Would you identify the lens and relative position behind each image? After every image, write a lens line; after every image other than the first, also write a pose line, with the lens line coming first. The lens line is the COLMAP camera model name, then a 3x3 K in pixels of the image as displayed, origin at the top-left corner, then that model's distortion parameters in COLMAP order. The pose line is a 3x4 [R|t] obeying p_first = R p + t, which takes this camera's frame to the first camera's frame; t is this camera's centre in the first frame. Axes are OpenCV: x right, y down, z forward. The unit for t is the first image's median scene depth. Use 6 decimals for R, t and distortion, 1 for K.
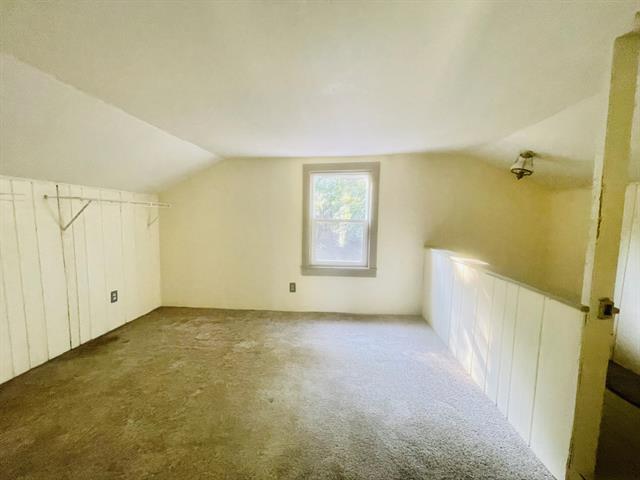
lens RADIAL K [[258.4, 0, 316.4], [0, 258.4, 241.0], [0, 0, 1]] dist [0.001419, -0.000556]
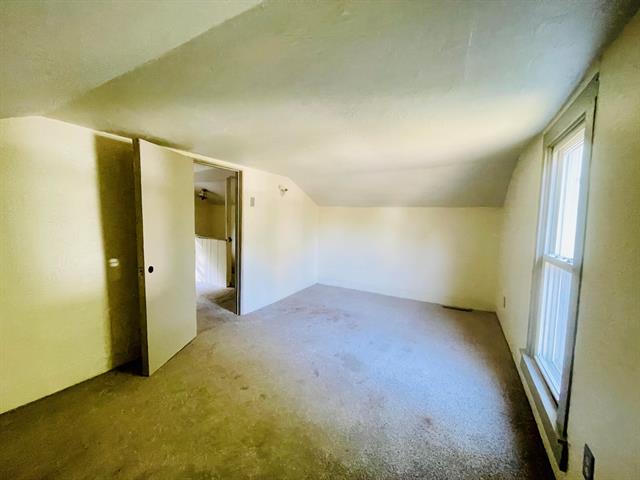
lens RADIAL K [[258.4, 0, 316.4], [0, 258.4, 241.0], [0, 0, 1]] dist [0.001419, -0.000556]
pose [[0.417530, -0.075262, 0.905541, -0.942949], [0.060992, 0.996638, 0.054710, 0.064902], [-0.906614, 0.032388, 0.420717, -0.916363]]
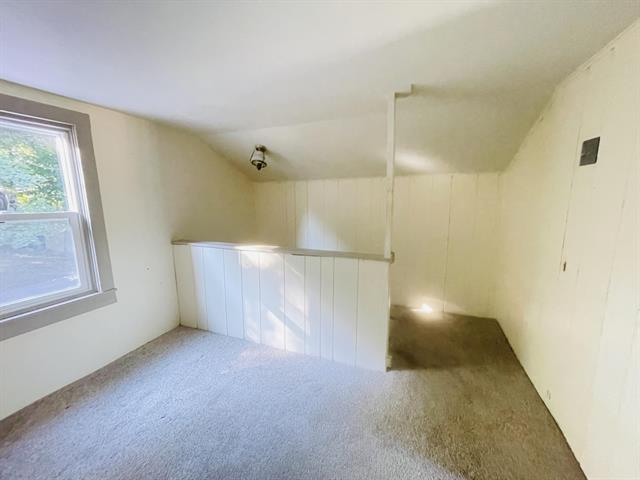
lens RADIAL K [[258.4, 0, 316.4], [0, 258.4, 241.0], [0, 0, 1]] dist [0.001419, -0.000556]
pose [[0.285968, -0.157226, 0.945252, -0.279232], [0.102922, 0.985780, 0.132831, -0.055321], [-0.952696, 0.059302, 0.298084, 0.437485]]
